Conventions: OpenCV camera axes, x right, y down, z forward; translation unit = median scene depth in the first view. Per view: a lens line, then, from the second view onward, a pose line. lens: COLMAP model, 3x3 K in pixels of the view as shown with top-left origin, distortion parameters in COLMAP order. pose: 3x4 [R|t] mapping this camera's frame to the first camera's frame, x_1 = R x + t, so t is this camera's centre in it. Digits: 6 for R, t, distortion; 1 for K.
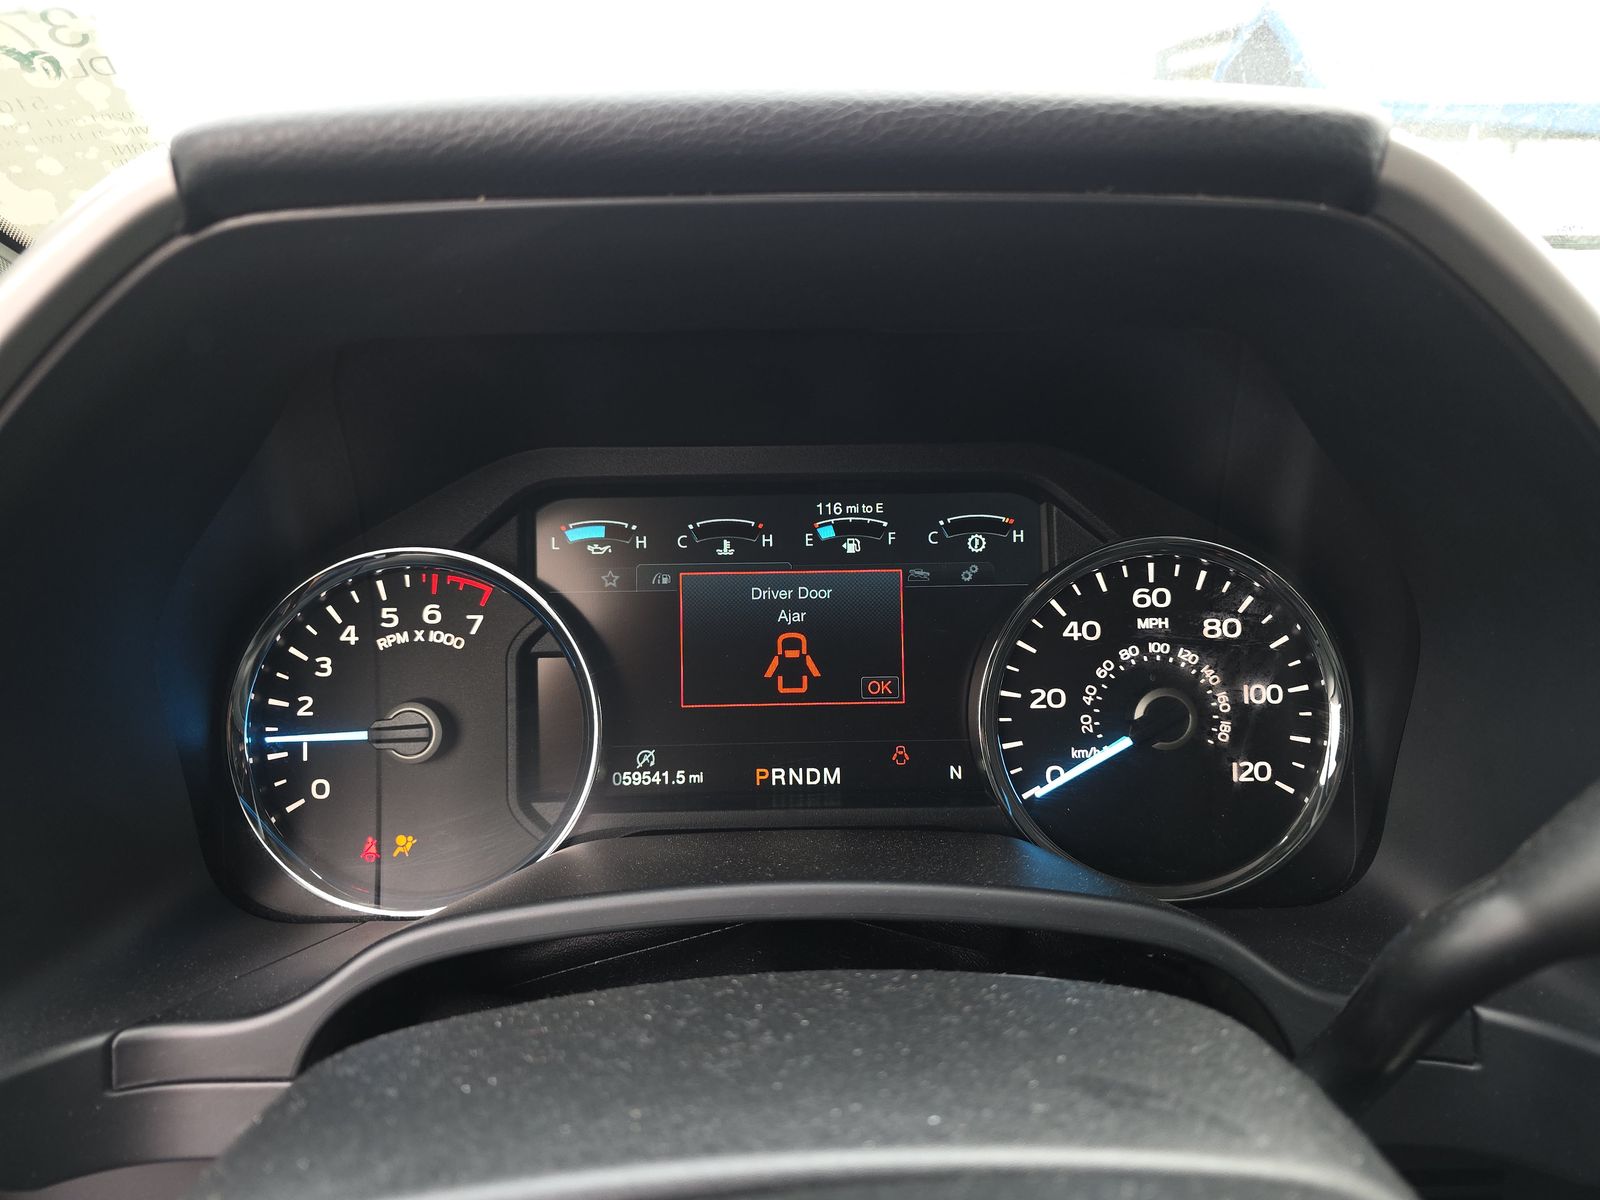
lens RADIAL K [[1063.4, 0, 796.9], [0, 1063.4, 586.9], [0, 0, 1]] dist [0.033947, -0.022630]
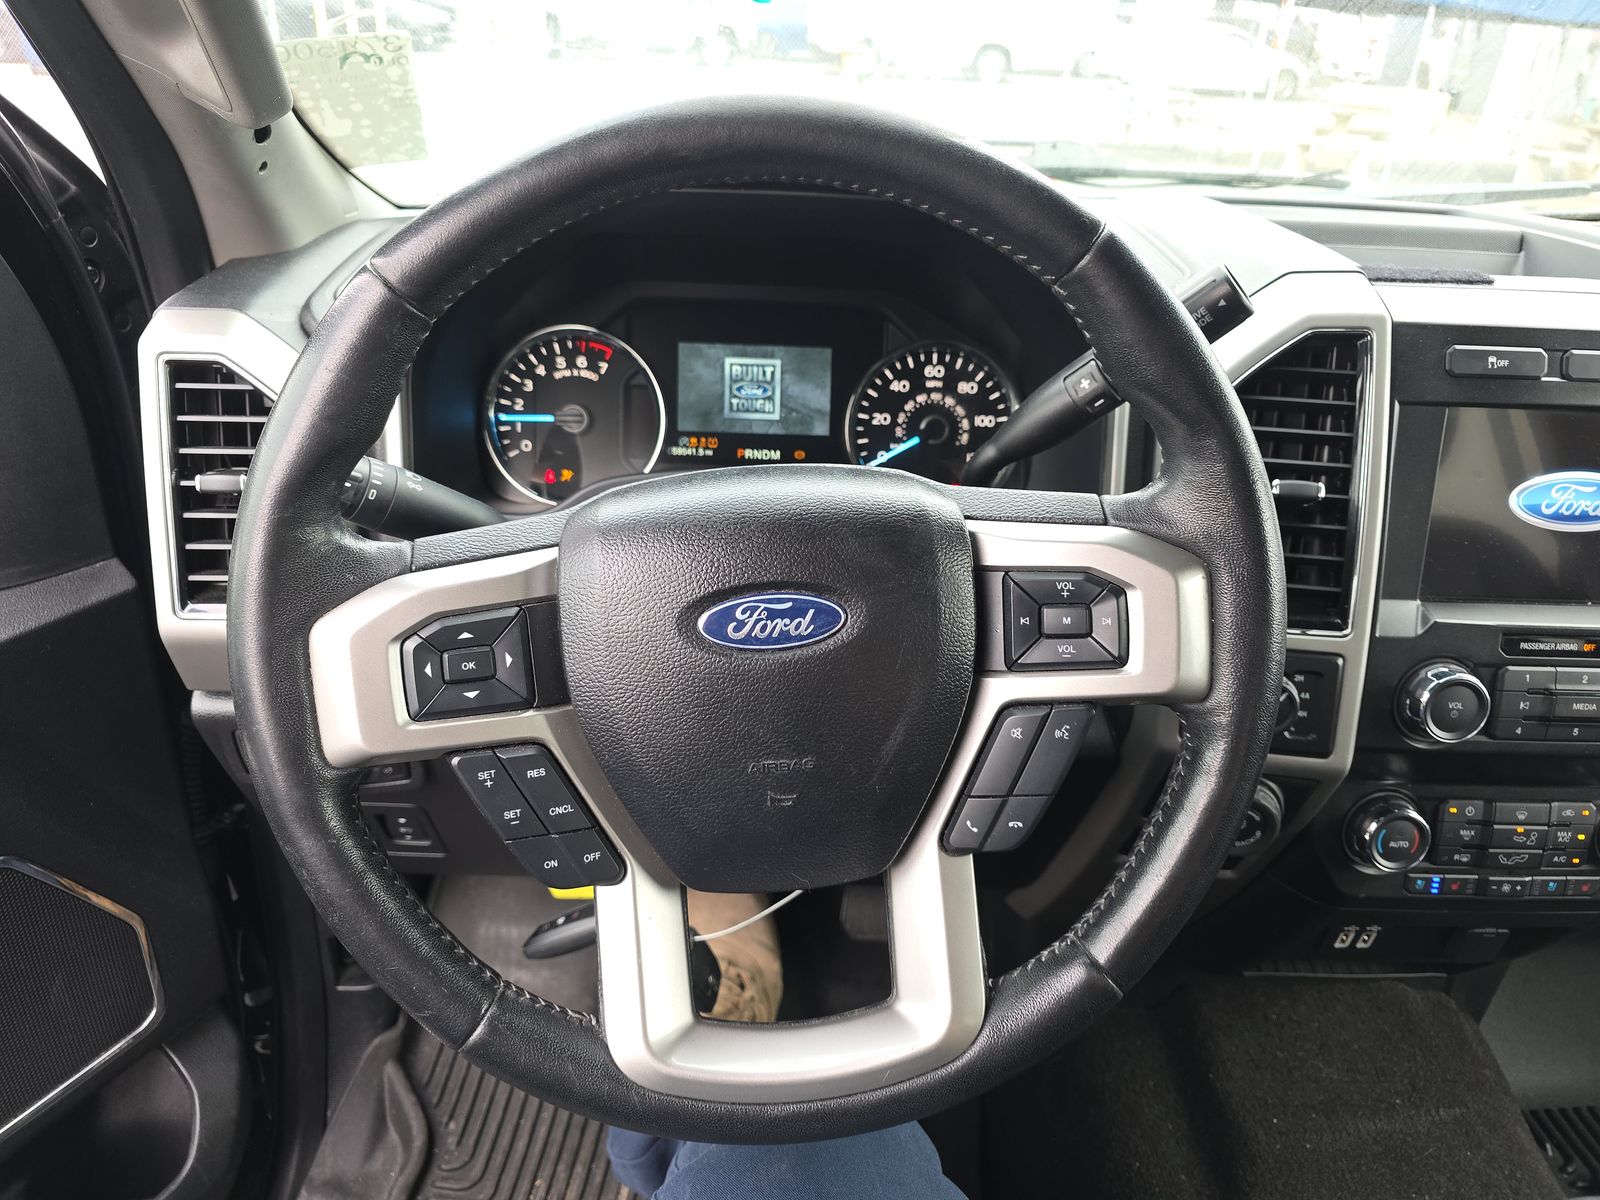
lens RADIAL K [[1063.4, 0, 796.9], [0, 1063.4, 586.9], [0, 0, 1]] dist [0.033947, -0.022630]
pose [[0.998146, 0.035665, 0.049314, -0.016063], [-0.041663, 0.991089, 0.126519, 0.172471], [-0.044362, -0.128339, 0.990738, -1.064573]]
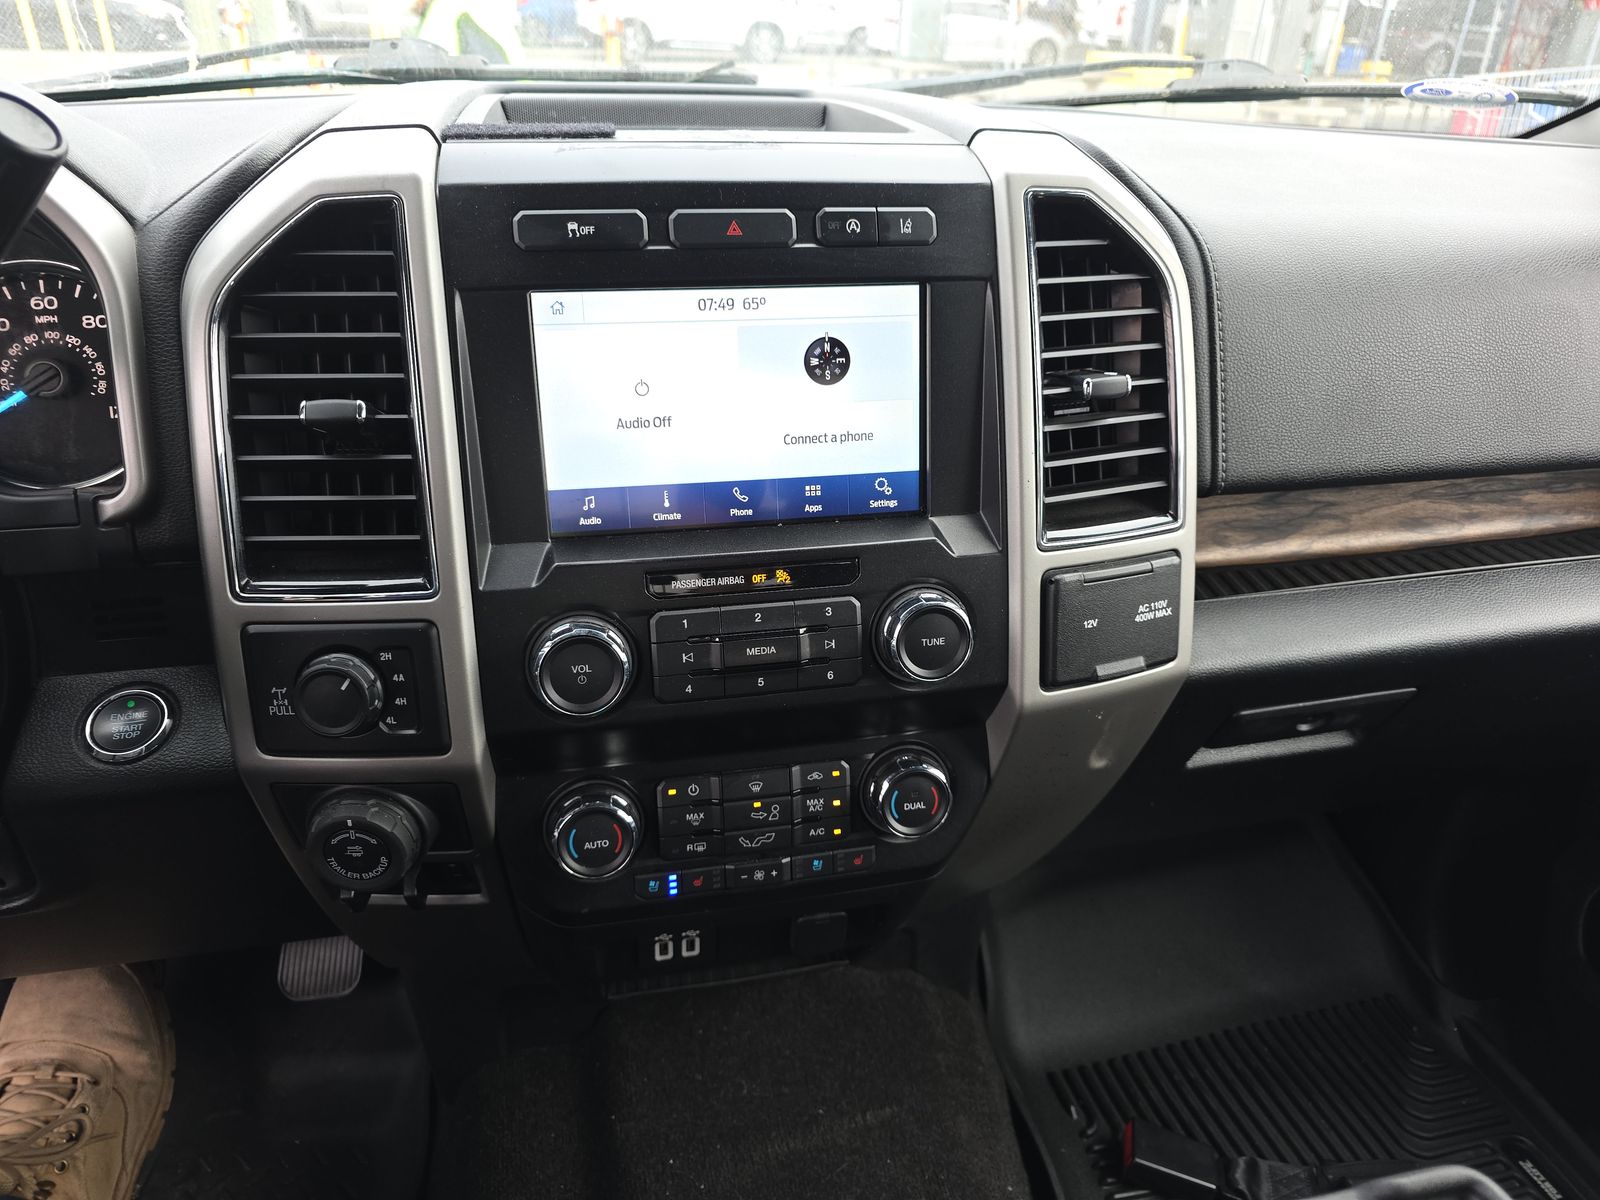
lens RADIAL K [[1059.3, 0, 797.9], [0, 1059.3, 573.7], [0, 0, 1]] dist [0.008482, 0.000694]
pose [[0.981679, -0.066218, 0.178666, 1.117906], [0.043460, 0.990768, 0.128412, 0.252727], [-0.185520, -0.118295, 0.975494, -0.782297]]
